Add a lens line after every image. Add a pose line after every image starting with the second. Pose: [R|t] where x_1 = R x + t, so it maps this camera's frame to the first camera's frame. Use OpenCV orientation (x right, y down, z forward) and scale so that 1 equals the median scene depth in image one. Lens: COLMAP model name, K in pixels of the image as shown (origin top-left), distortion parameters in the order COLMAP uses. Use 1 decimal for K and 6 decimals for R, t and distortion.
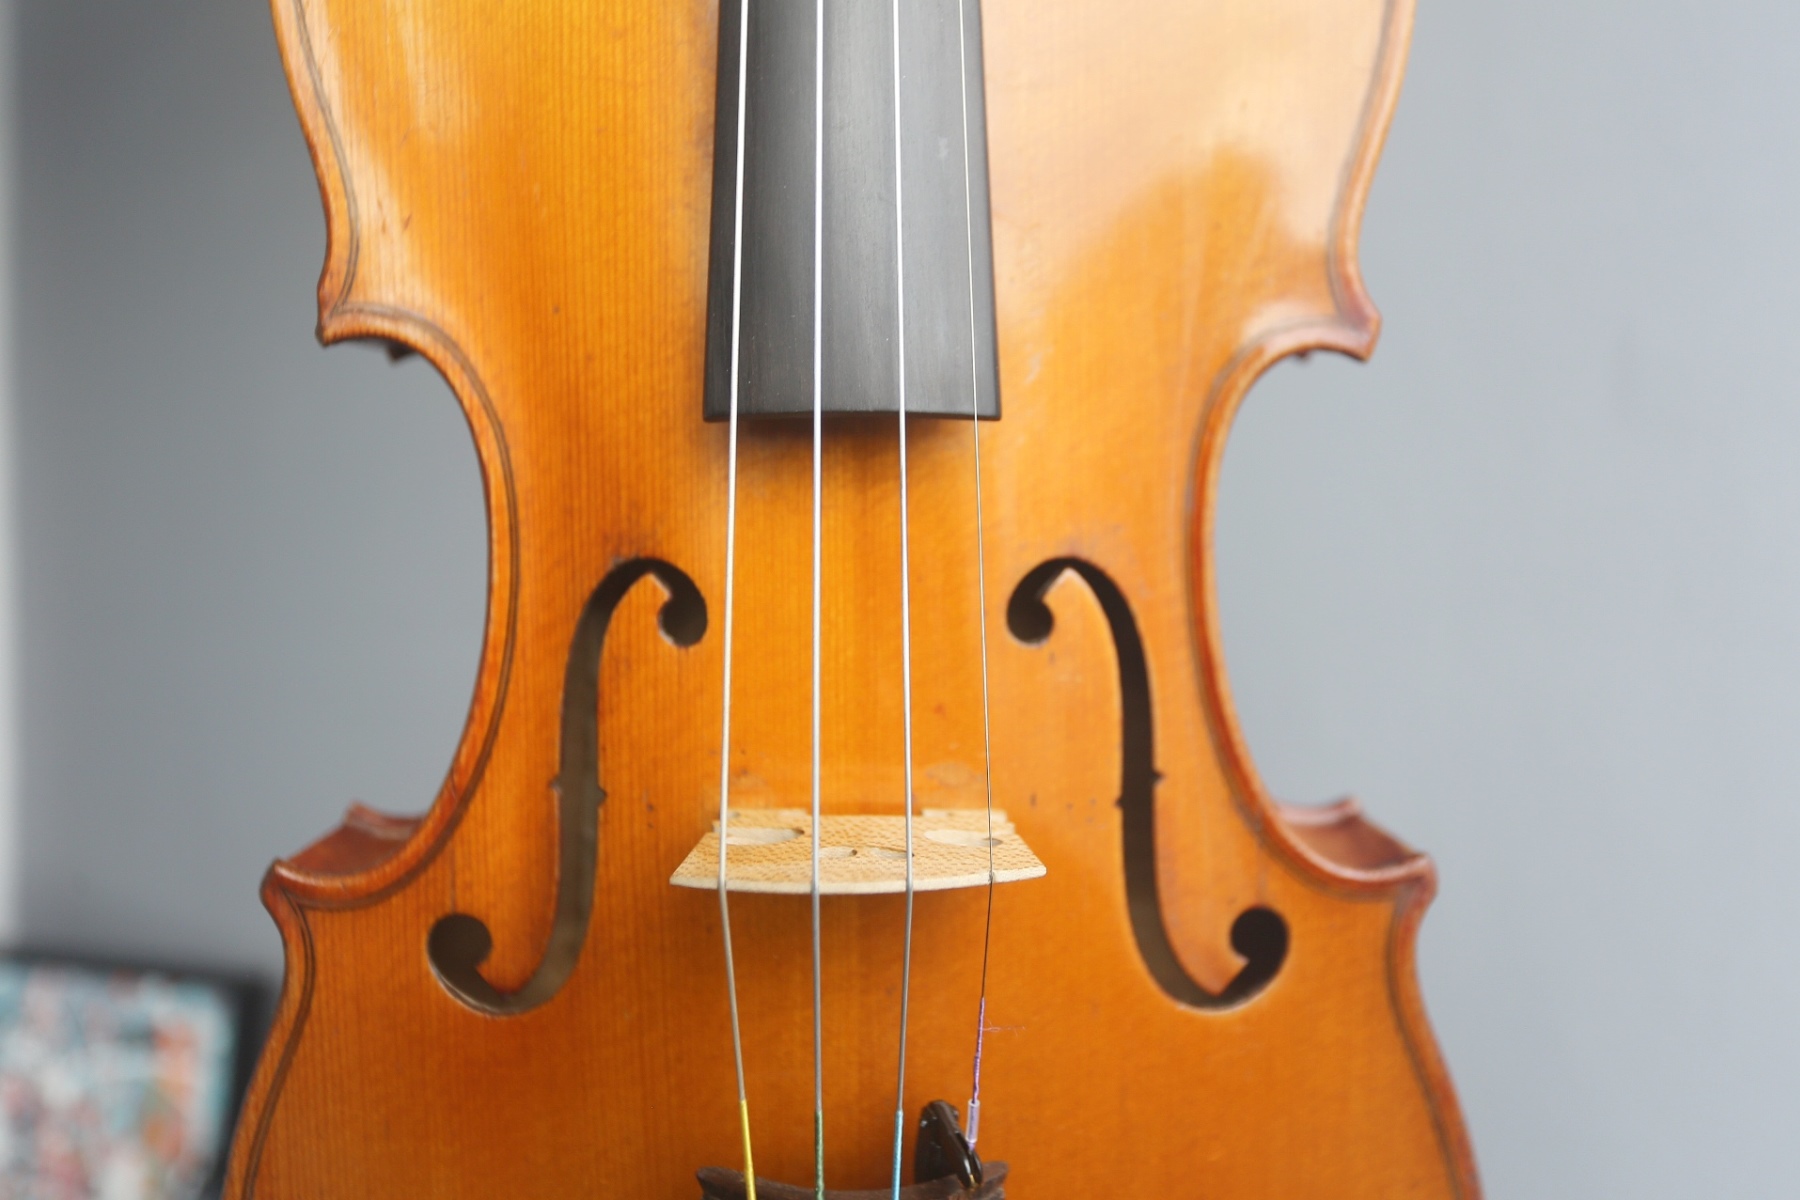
lens RADIAL K [[1562.0, 0, 883.1], [0, 1562.0, 581.2], [0, 0, 1]] dist [-0.033142, 0.006225]
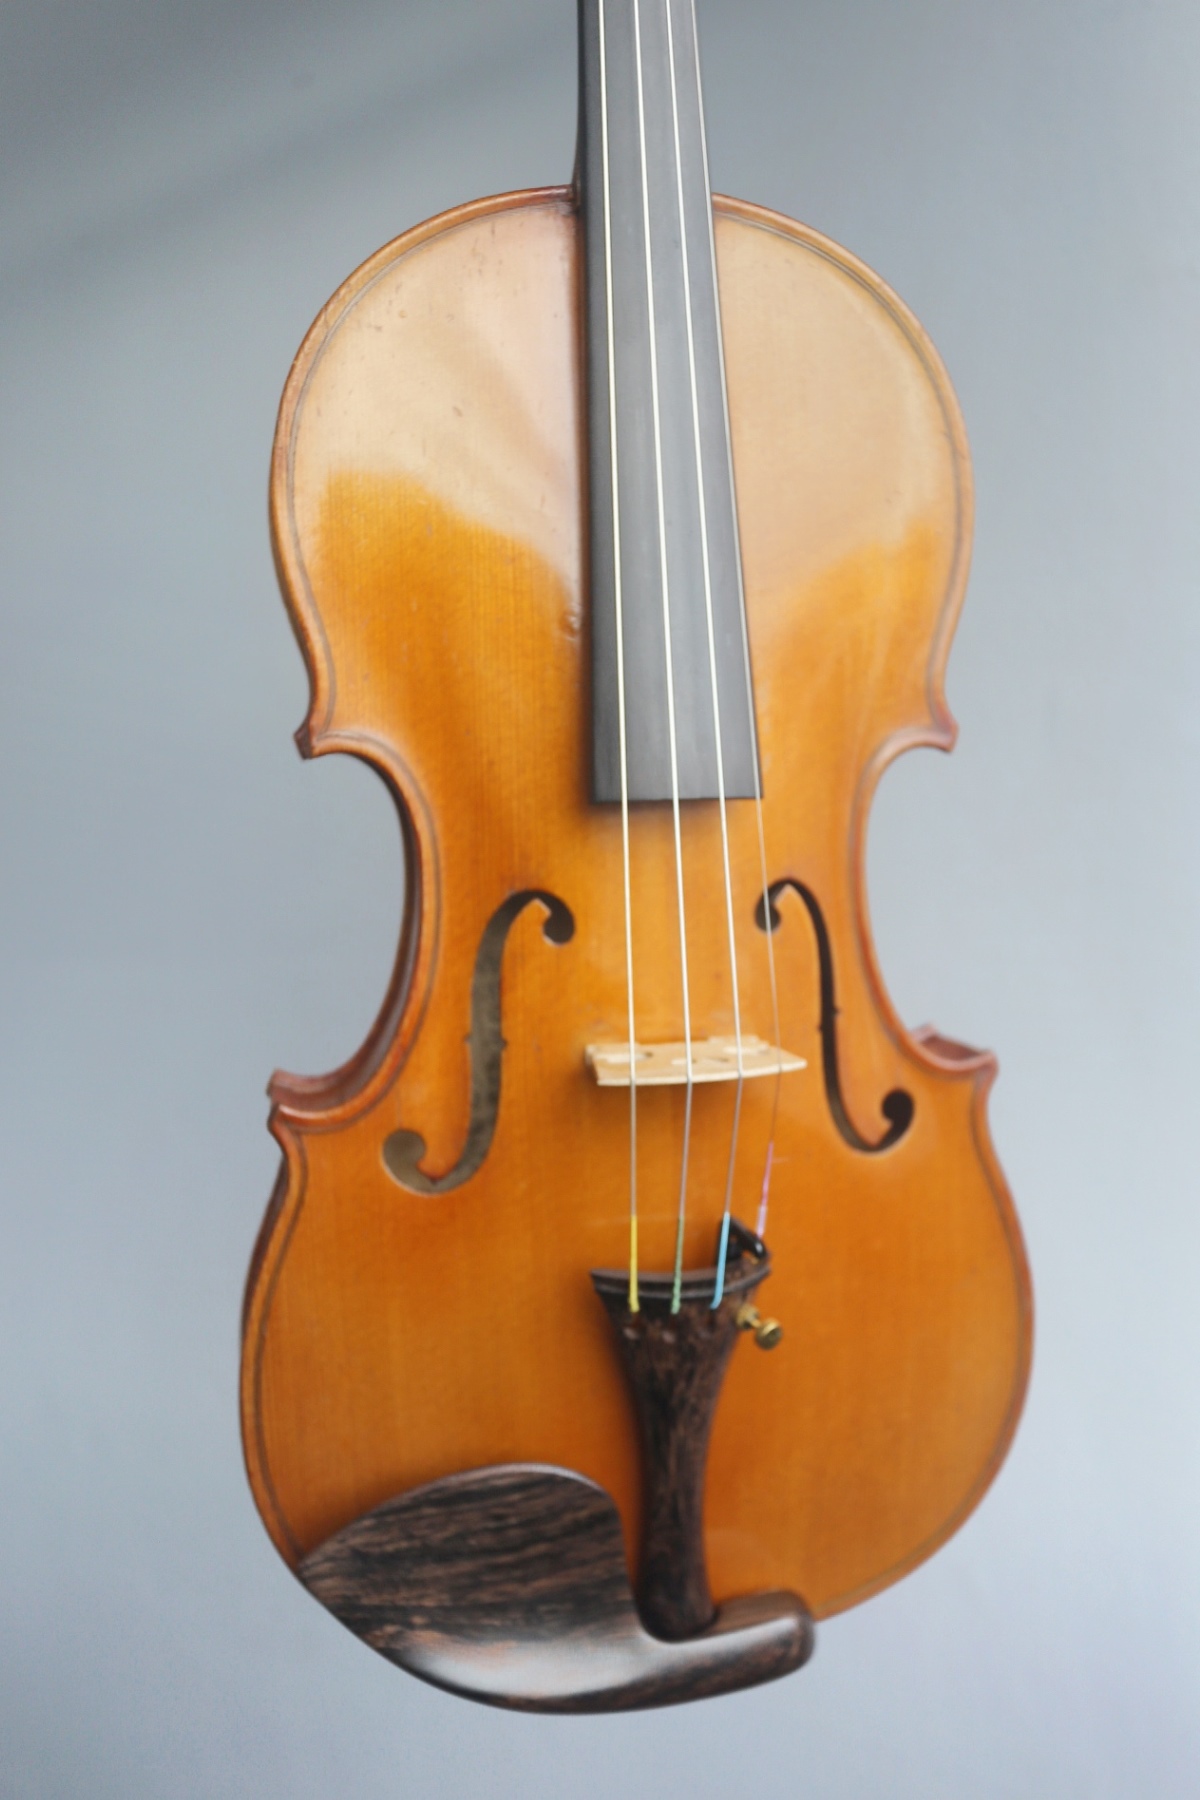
lens RADIAL K [[1603.6, 0, 596.9], [0, 1603.6, 894.3], [0, 0, 1]] dist [-0.053599, 0.029761]
pose [[0.976655, -0.042349, 0.210600, -0.423751], [0.041322, 0.999103, 0.009278, -0.022539], [-0.210804, -0.000359, 0.977528, -0.586726]]
